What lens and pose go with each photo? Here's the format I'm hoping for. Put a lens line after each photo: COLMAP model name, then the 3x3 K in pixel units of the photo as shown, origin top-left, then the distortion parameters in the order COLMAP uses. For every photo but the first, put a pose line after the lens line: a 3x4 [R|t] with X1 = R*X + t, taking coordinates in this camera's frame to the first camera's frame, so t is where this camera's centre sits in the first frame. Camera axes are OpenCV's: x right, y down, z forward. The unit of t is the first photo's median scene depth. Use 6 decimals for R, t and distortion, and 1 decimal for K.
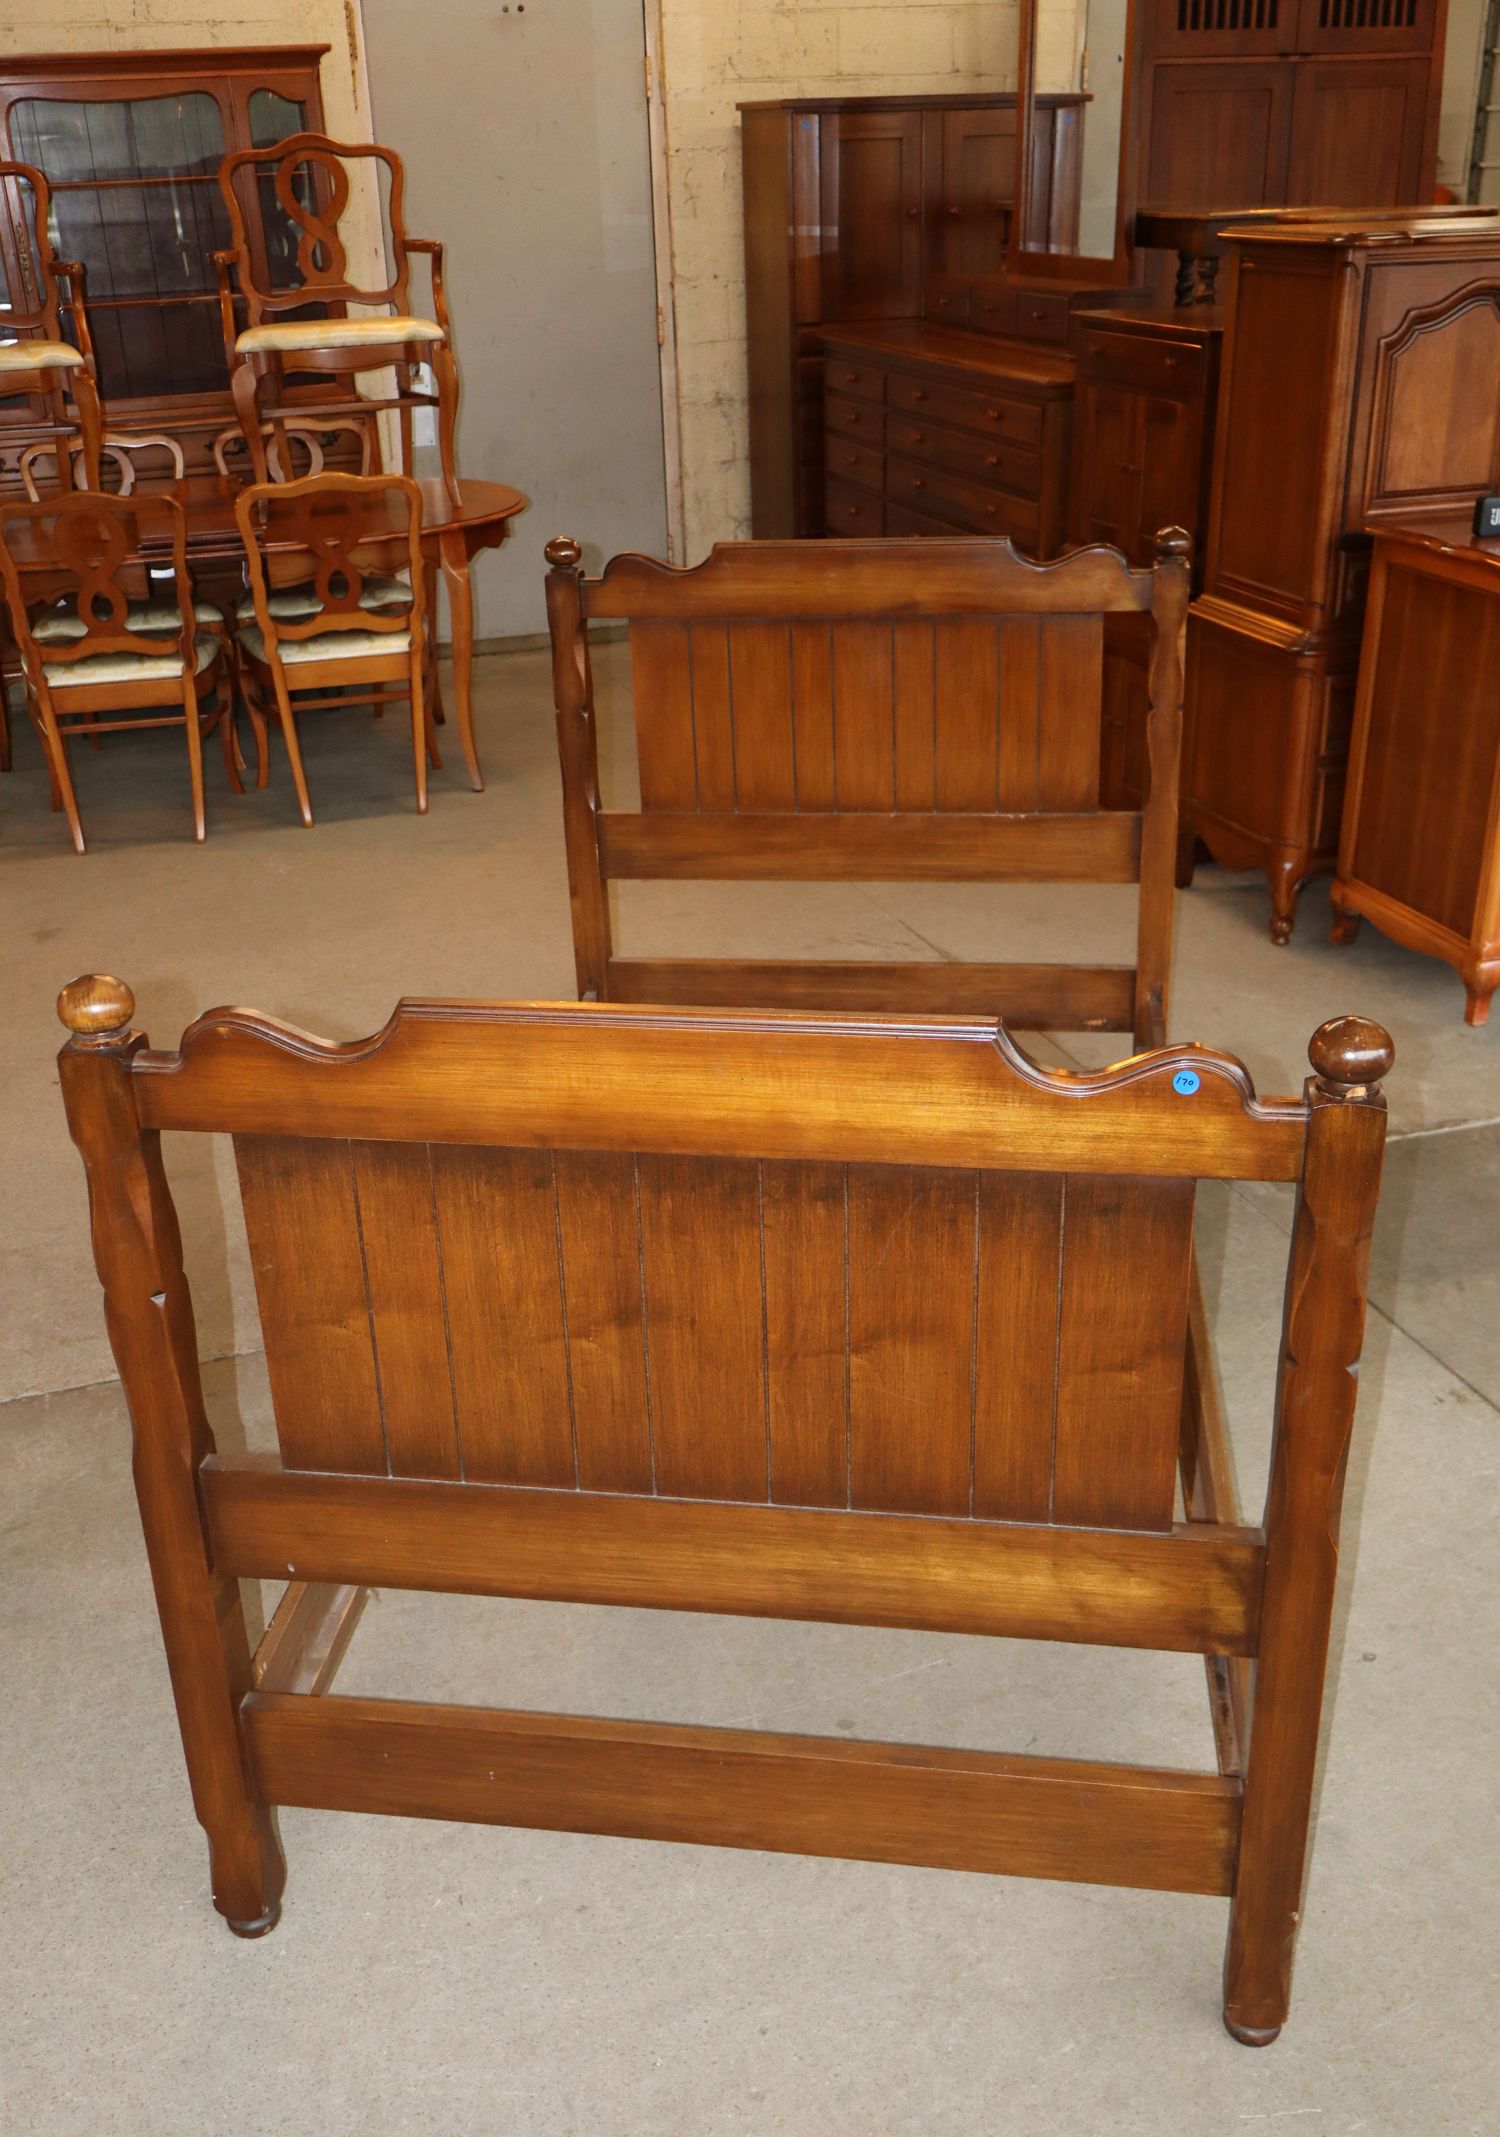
lens RADIAL K [[2106.5, 0, 711.9], [0, 2106.5, 1150.2], [0, 0, 1]] dist [-0.018699, 0.000000]
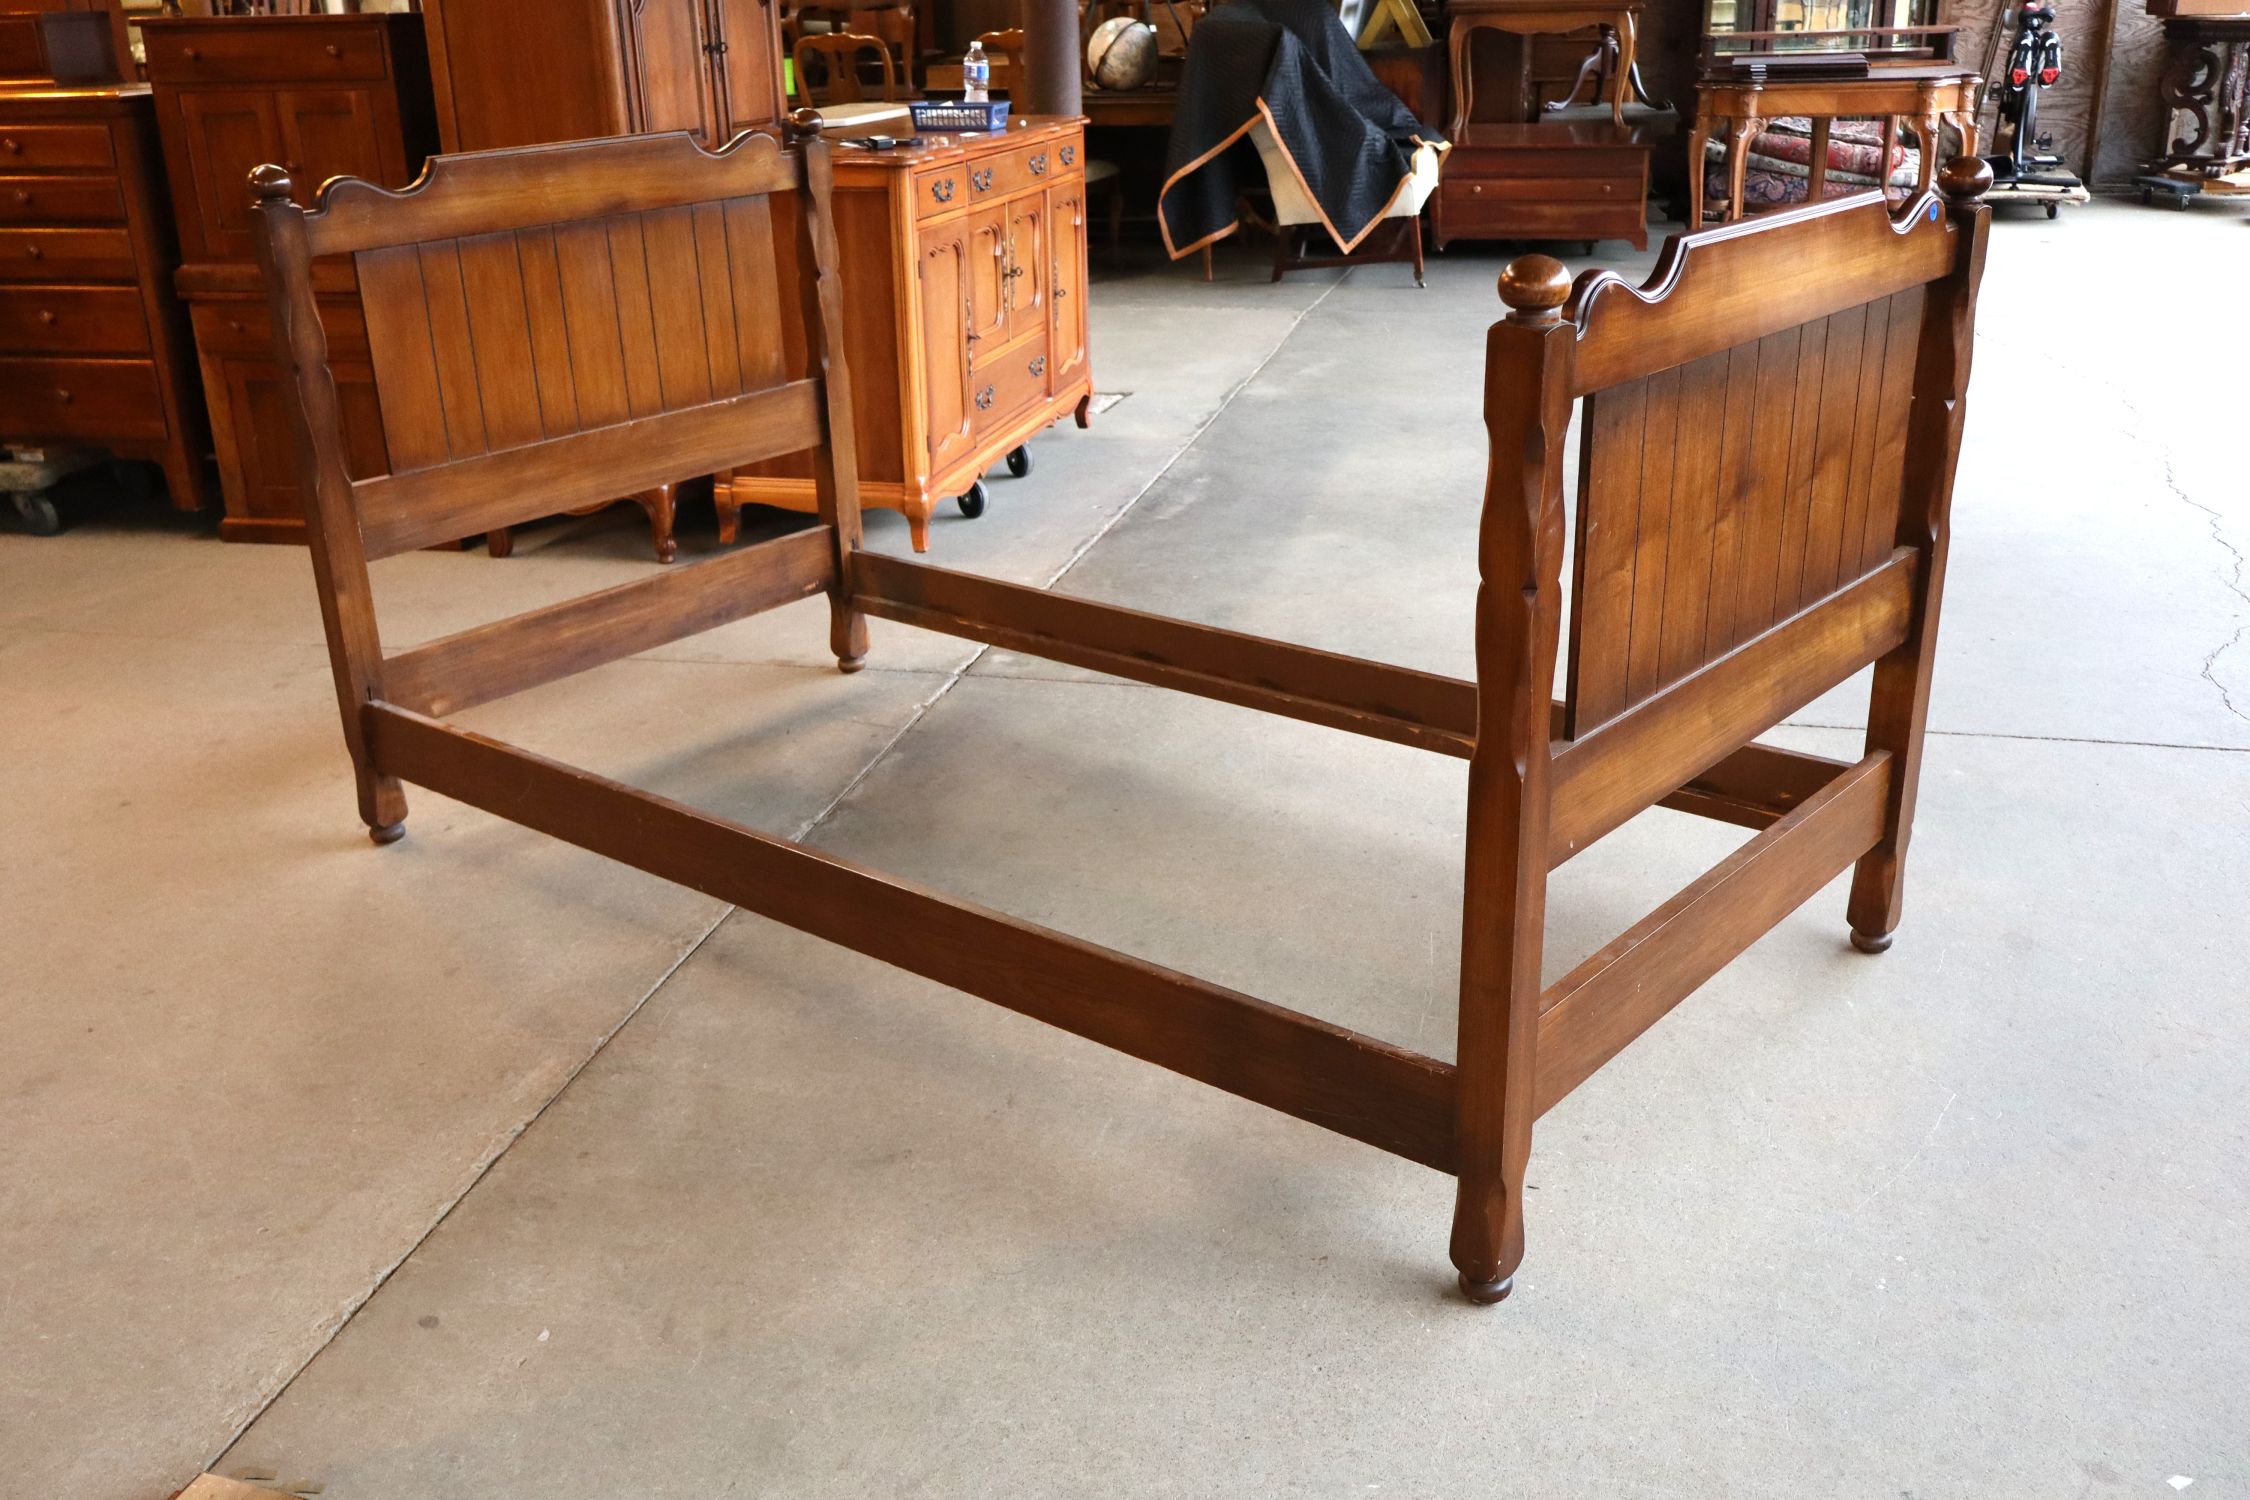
lens RADIAL K [[2053.9, 0, 1126.2], [0, 2053.9, 732.8], [0, 0, 1]] dist [0.021852, 0.000000]
pose [[0.520955, -0.283198, 0.805236, -0.641140], [0.383912, 0.920295, 0.075289, -0.010405], [-0.762376, 0.269917, 0.588156, 0.314575]]
